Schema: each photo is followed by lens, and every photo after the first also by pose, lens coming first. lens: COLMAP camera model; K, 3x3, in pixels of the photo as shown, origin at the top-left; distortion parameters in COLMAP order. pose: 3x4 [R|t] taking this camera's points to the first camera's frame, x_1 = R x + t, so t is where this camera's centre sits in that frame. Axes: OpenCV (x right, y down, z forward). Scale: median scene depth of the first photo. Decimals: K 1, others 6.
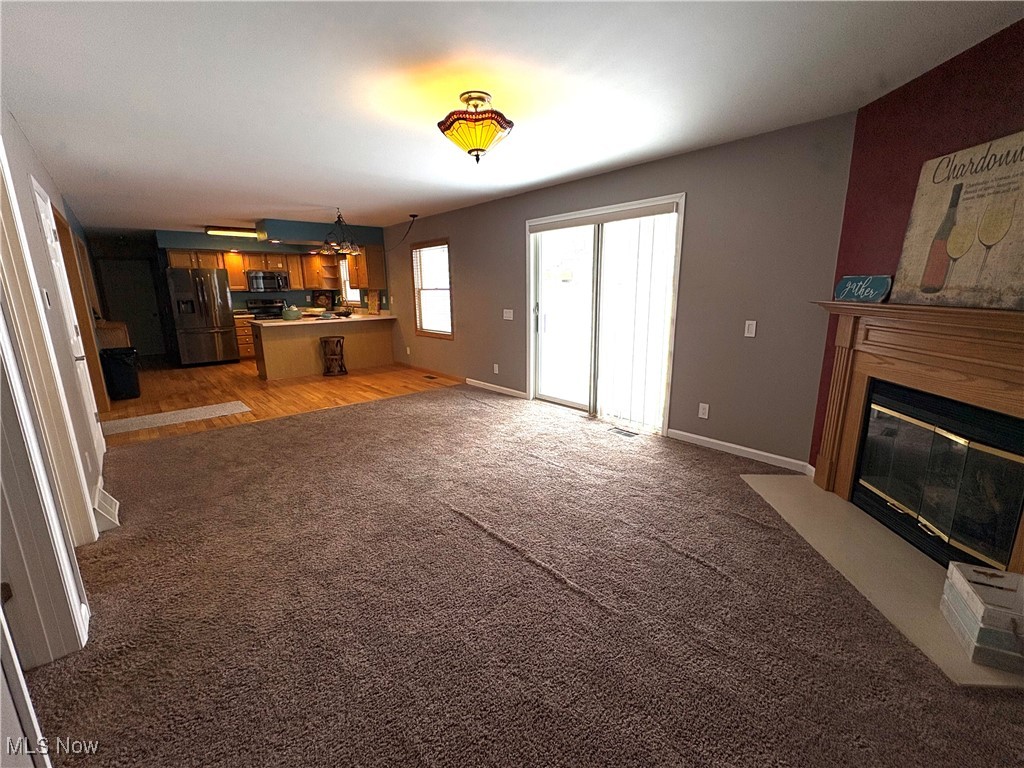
lens RADIAL K [[444.3, 0, 513.1], [0, 444.3, 390.0], [0, 0, 1]] dist [-0.000669, -0.000110]
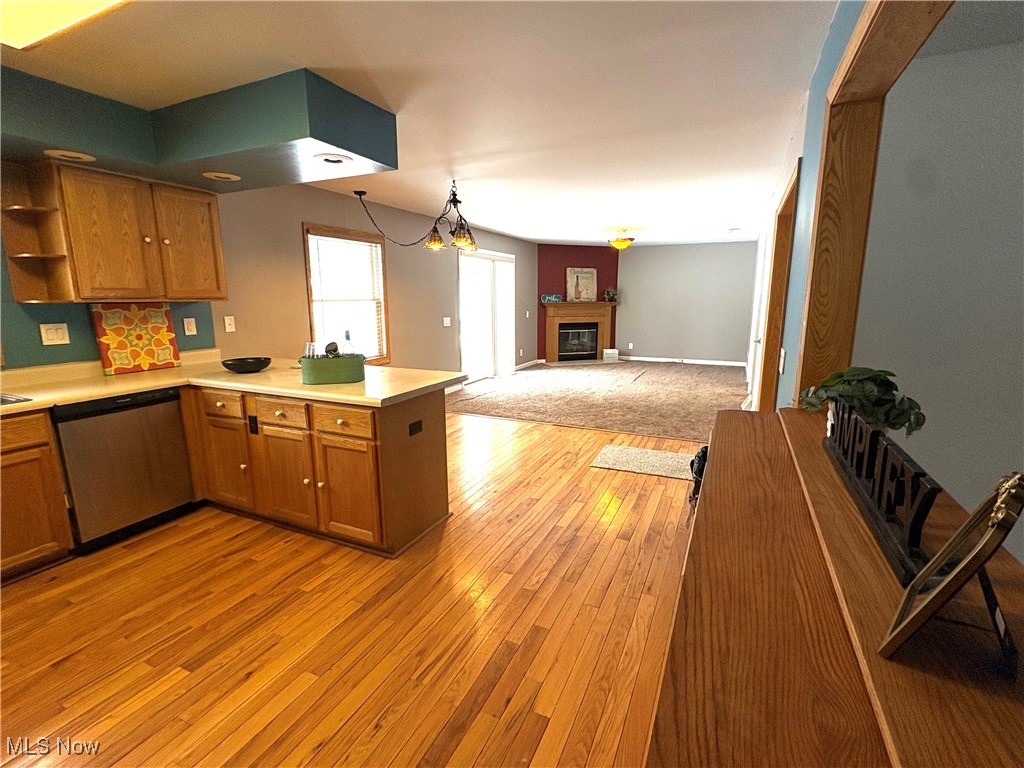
lens RADIAL K [[474.2, 0, 513.7], [0, 474.2, 385.6], [0, 0, 1]] dist [0.004055, 0.000469]
pose [[-0.403406, -0.161909, 0.900582, -1.185802], [0.208843, 0.941950, 0.262895, -0.296244], [-0.890869, 0.294134, -0.346175, 1.304770]]
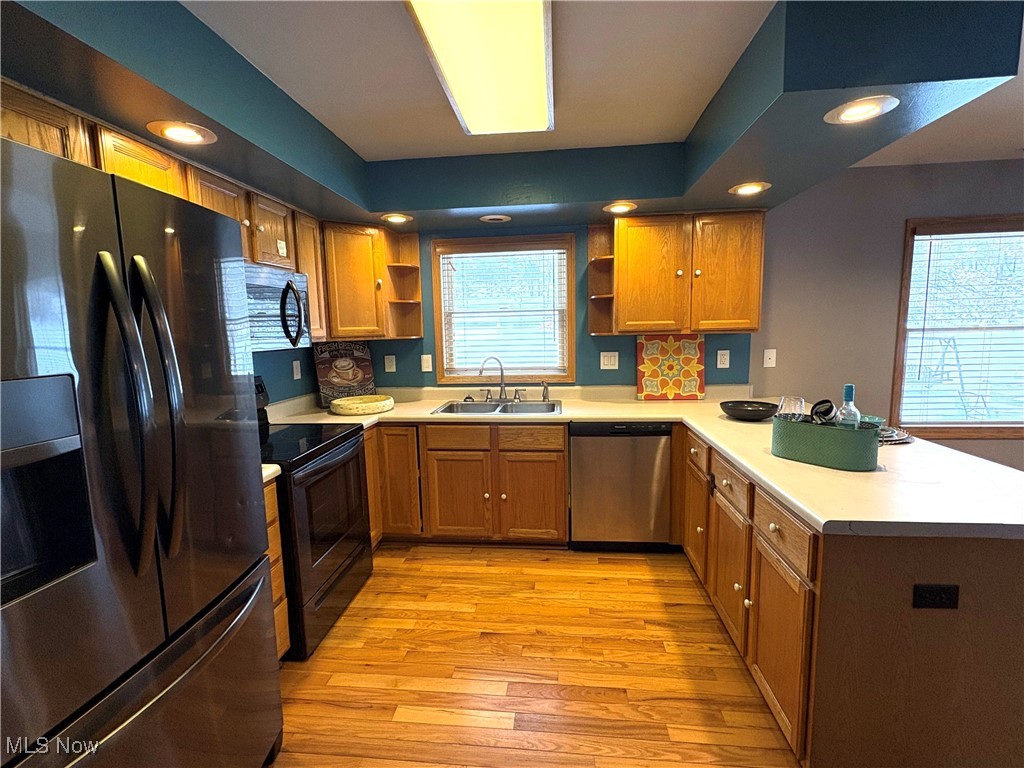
lens RADIAL K [[474.2, 0, 510.5], [0, 474.2, 385.6], [0, 0, 1]] dist [0.004055, 0.000469]
pose [[0.735056, -0.091910, 0.671748, -1.023480], [0.165796, 0.985056, -0.046644, -0.277595], [-0.657423, 0.145659, 0.739310, 1.187019]]
